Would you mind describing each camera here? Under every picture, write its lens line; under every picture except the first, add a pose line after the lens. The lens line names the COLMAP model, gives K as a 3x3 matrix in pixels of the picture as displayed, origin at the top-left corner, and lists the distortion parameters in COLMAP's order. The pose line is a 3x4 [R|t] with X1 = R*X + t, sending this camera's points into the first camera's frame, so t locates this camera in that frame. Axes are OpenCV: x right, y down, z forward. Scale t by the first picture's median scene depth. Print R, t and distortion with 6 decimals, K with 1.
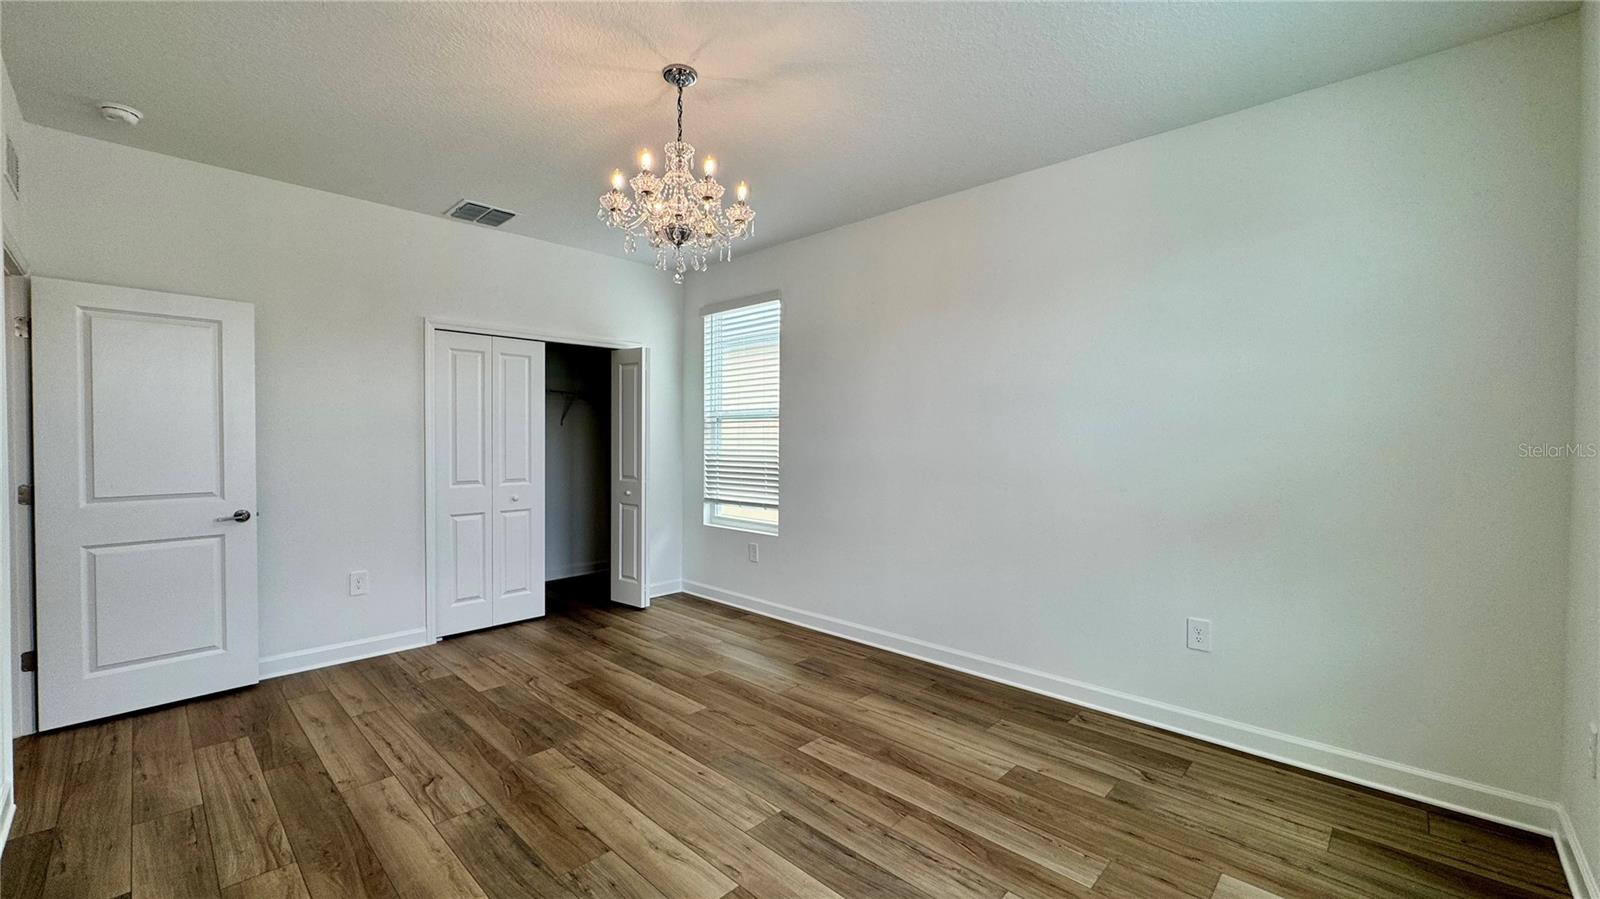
lens RADIAL K [[640.6, 0, 798.3], [0, 640.6, 446.8], [0, 0, 1]] dist [-0.003101, -0.000160]
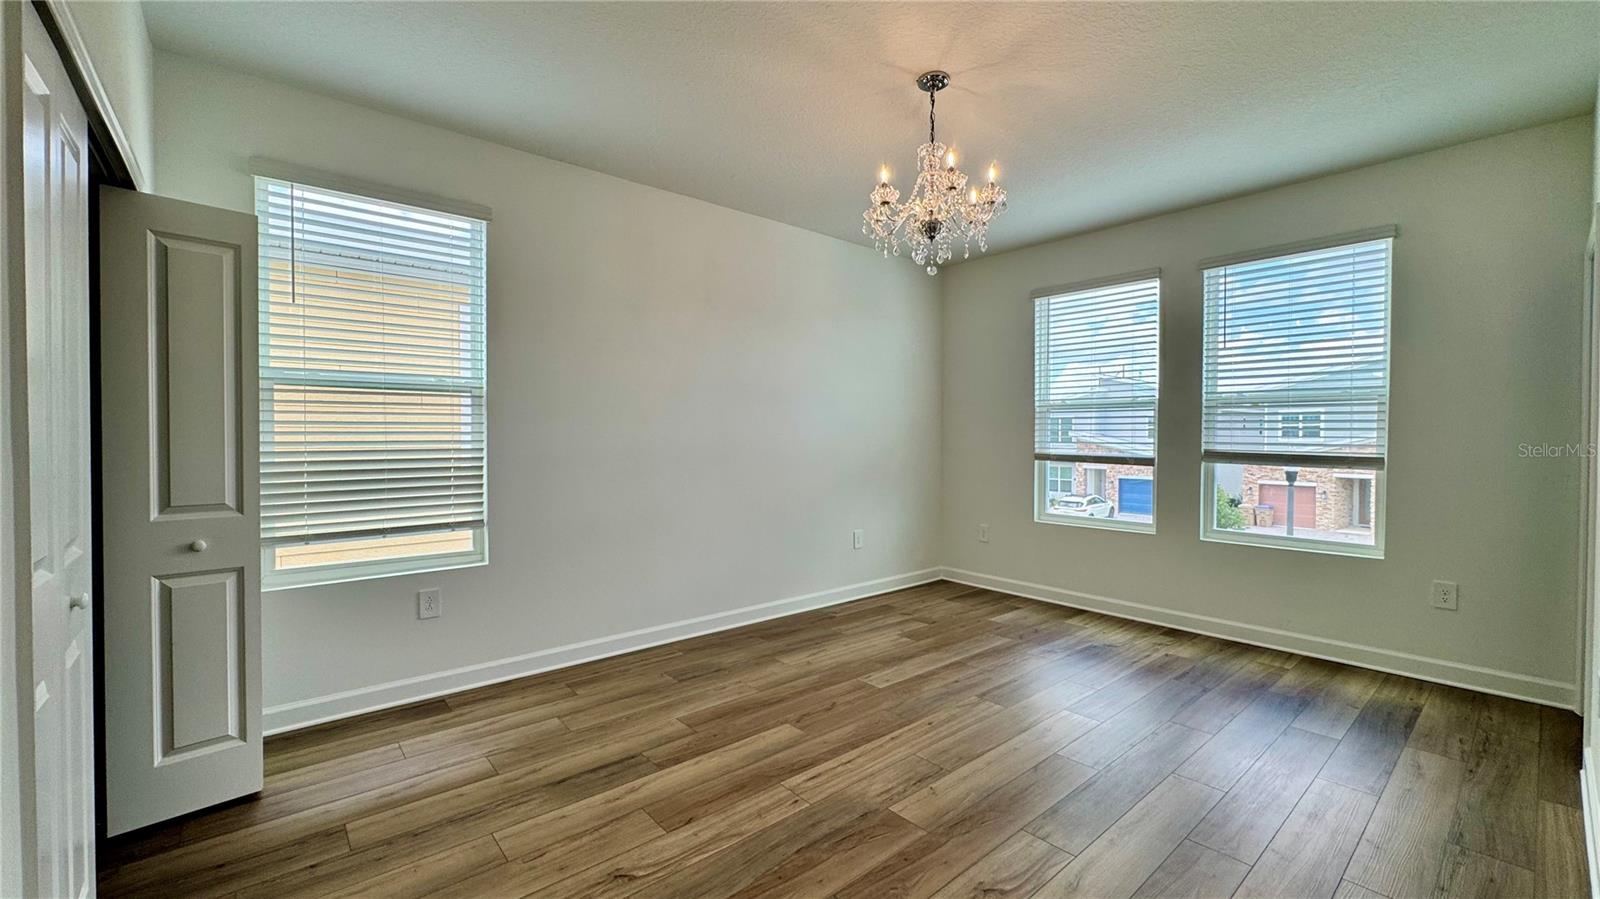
lens RADIAL K [[640.6, 0, 798.3], [0, 640.6, 446.8], [0, 0, 1]] dist [-0.003101, -0.000160]
pose [[0.099145, -0.019334, 0.994885, -1.017965], [0.011547, 0.999766, 0.018278, 0.004934], [-0.995006, 0.009676, 0.099345, 0.889932]]
